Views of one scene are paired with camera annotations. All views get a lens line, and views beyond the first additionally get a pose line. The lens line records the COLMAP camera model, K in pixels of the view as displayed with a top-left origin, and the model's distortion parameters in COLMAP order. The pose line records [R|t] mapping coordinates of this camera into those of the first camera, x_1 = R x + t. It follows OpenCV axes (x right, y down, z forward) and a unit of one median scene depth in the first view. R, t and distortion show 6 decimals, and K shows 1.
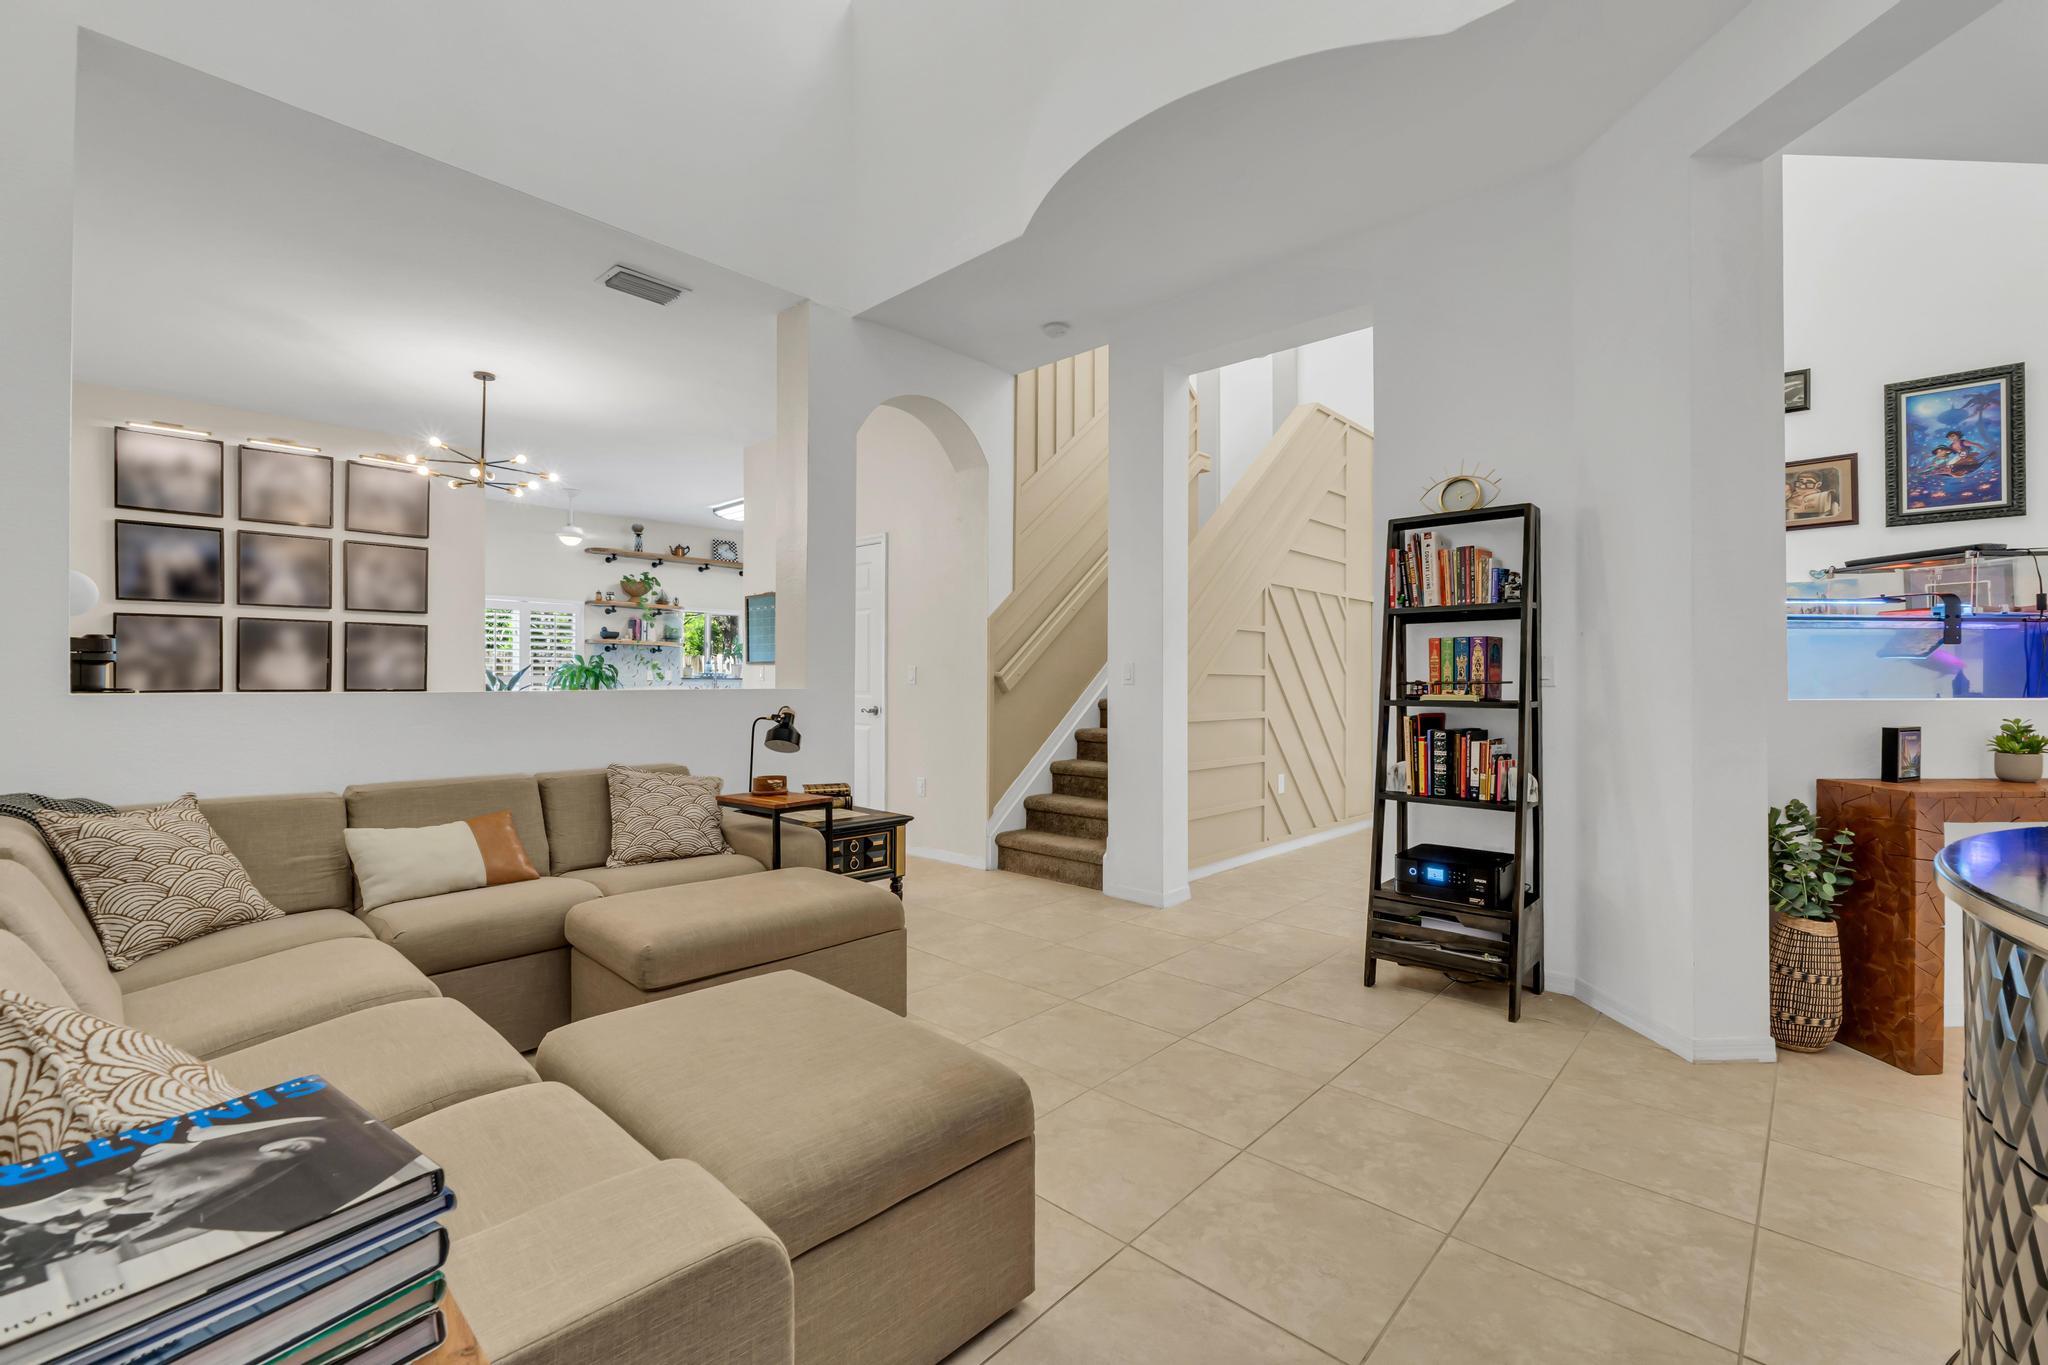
lens RADIAL K [[873.6, 0, 1024.2], [0, 873.6, 678.3], [0, 0, 1]] dist [-0.001729, 0.000150]
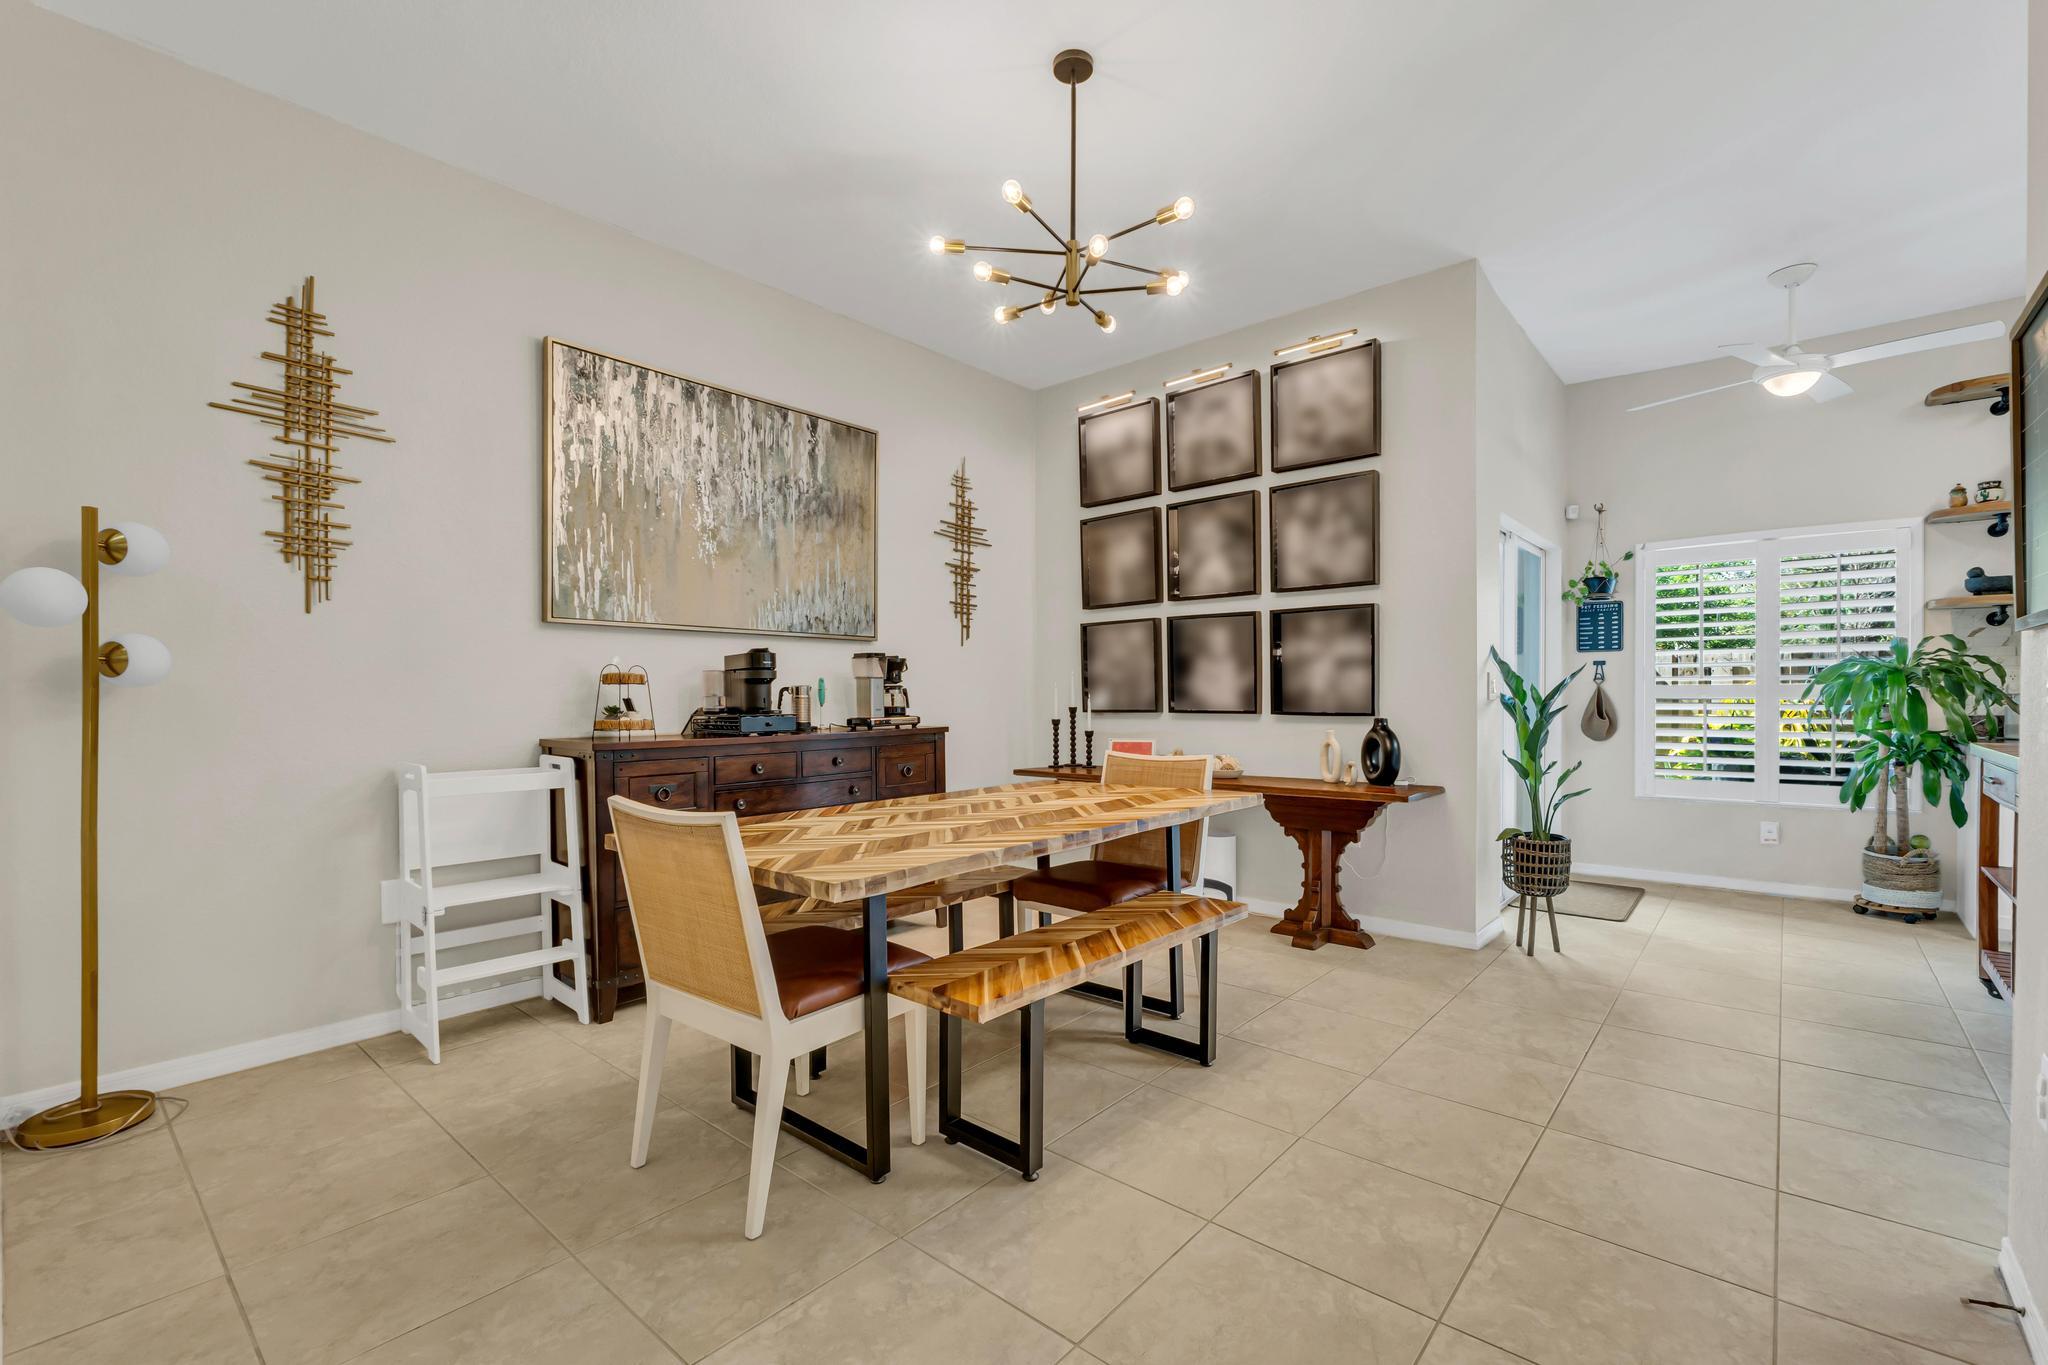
lens RADIAL K [[873.6, 0, 1046.7], [0, 873.6, 717.3], [0, 0, 1]] dist [-0.001729, 0.000150]
pose [[0.040337, 0.026232, -0.998842, -0.113648], [0.007856, 0.999616, 0.026570, -0.001234], [0.999155, -0.008919, 0.040116, 0.836111]]
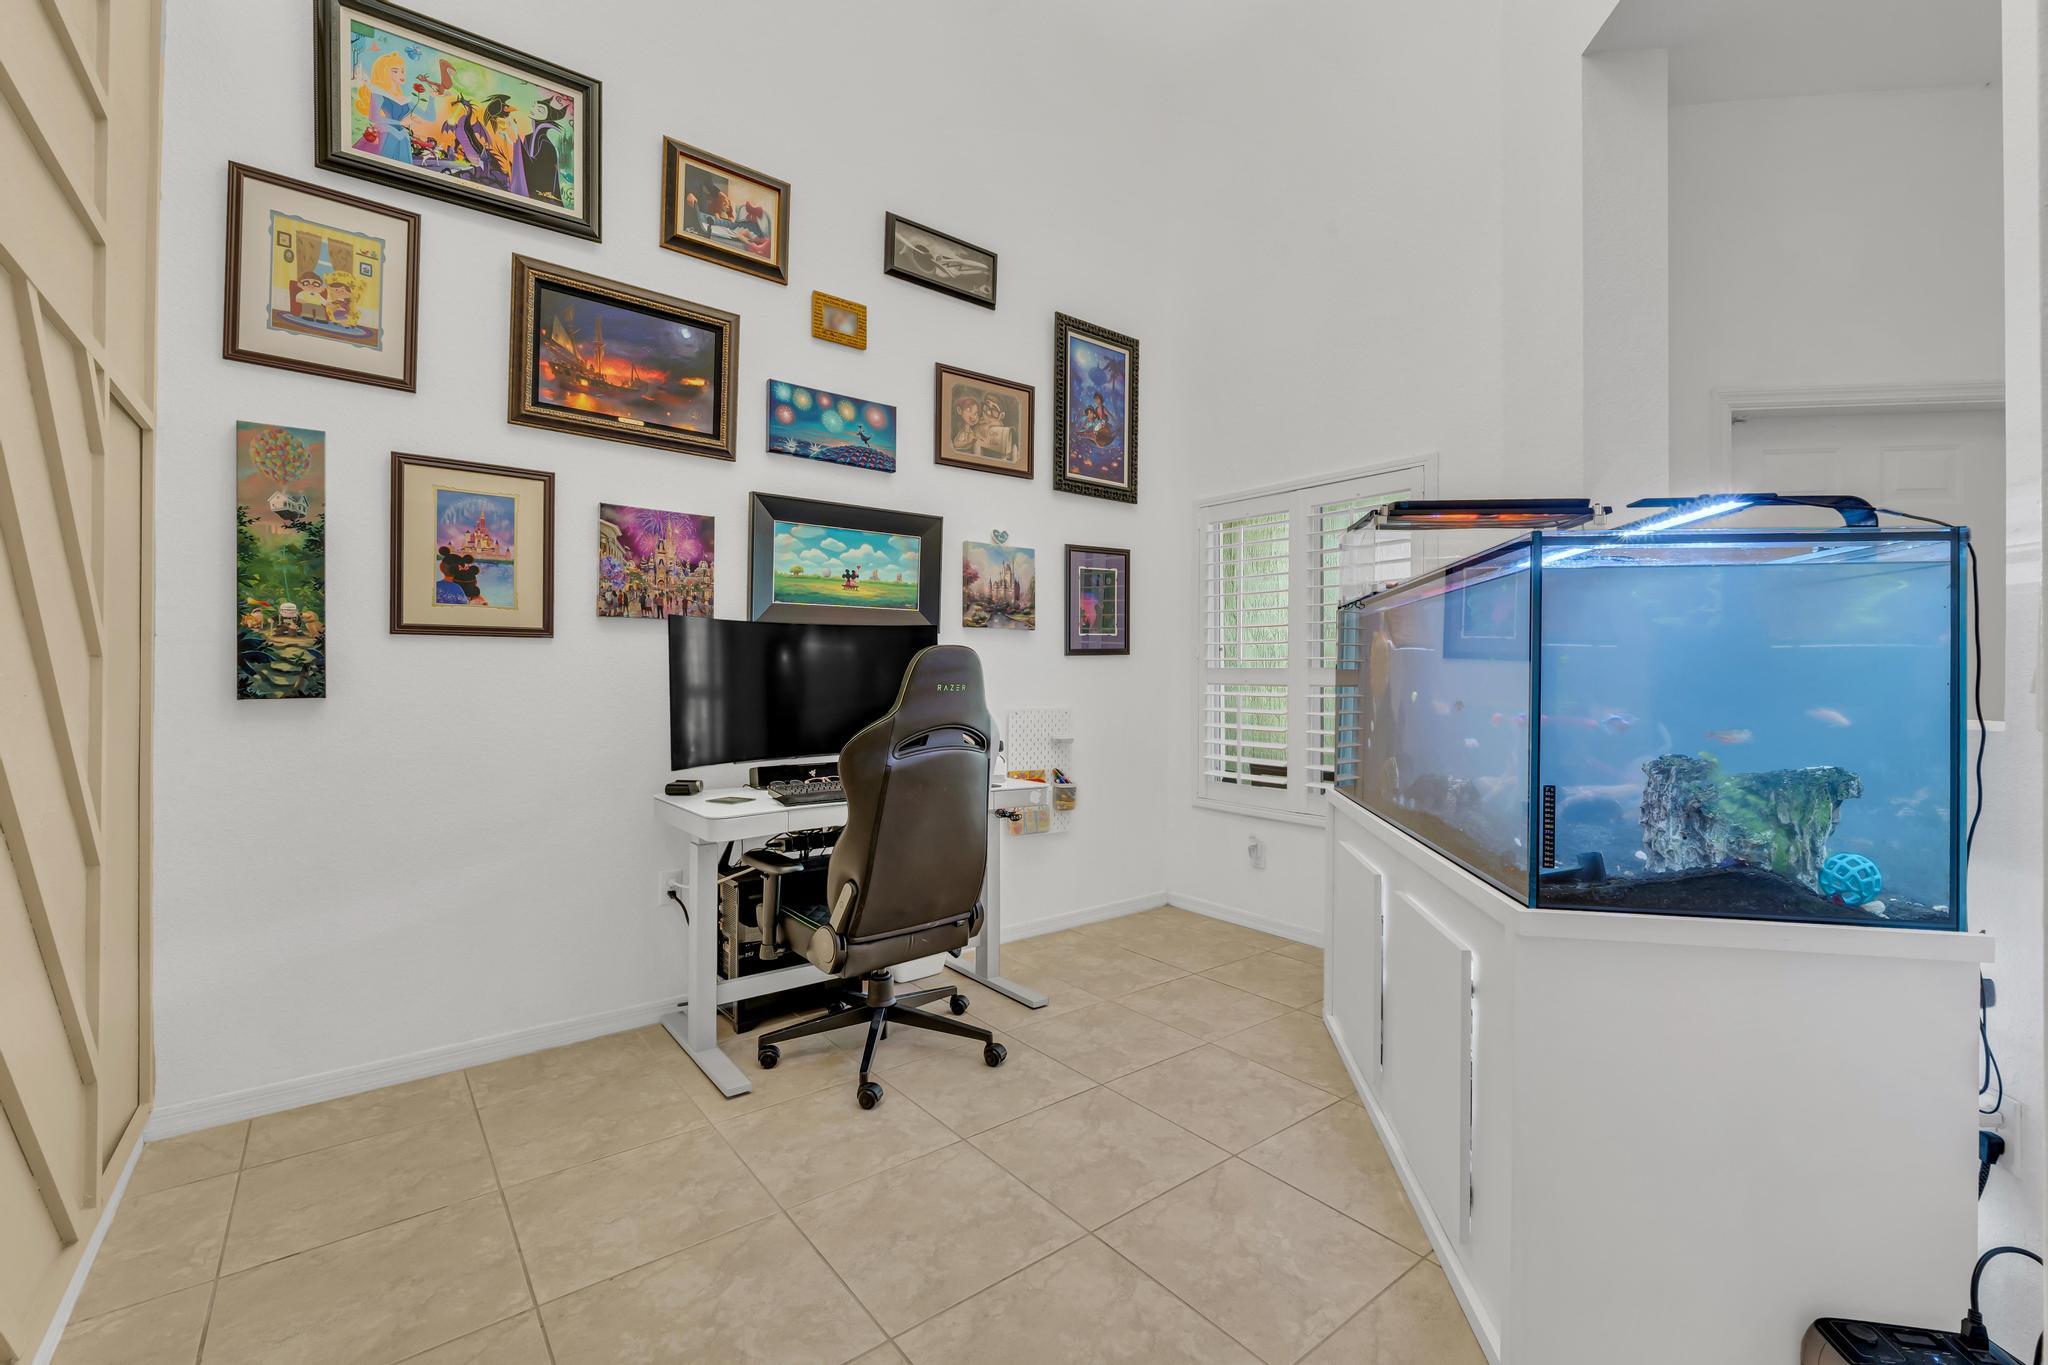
lens RADIAL K [[873.6, 0, 1038.0], [0, 873.6, 674.8], [0, 0, 1]] dist [-0.001729, 0.000150]
pose [[0.158518, 0.005424, 0.987341, 0.156149], [-0.007284, 0.999964, -0.004324, 0.000171], [-0.987329, -0.006507, 0.158552, 0.708364]]
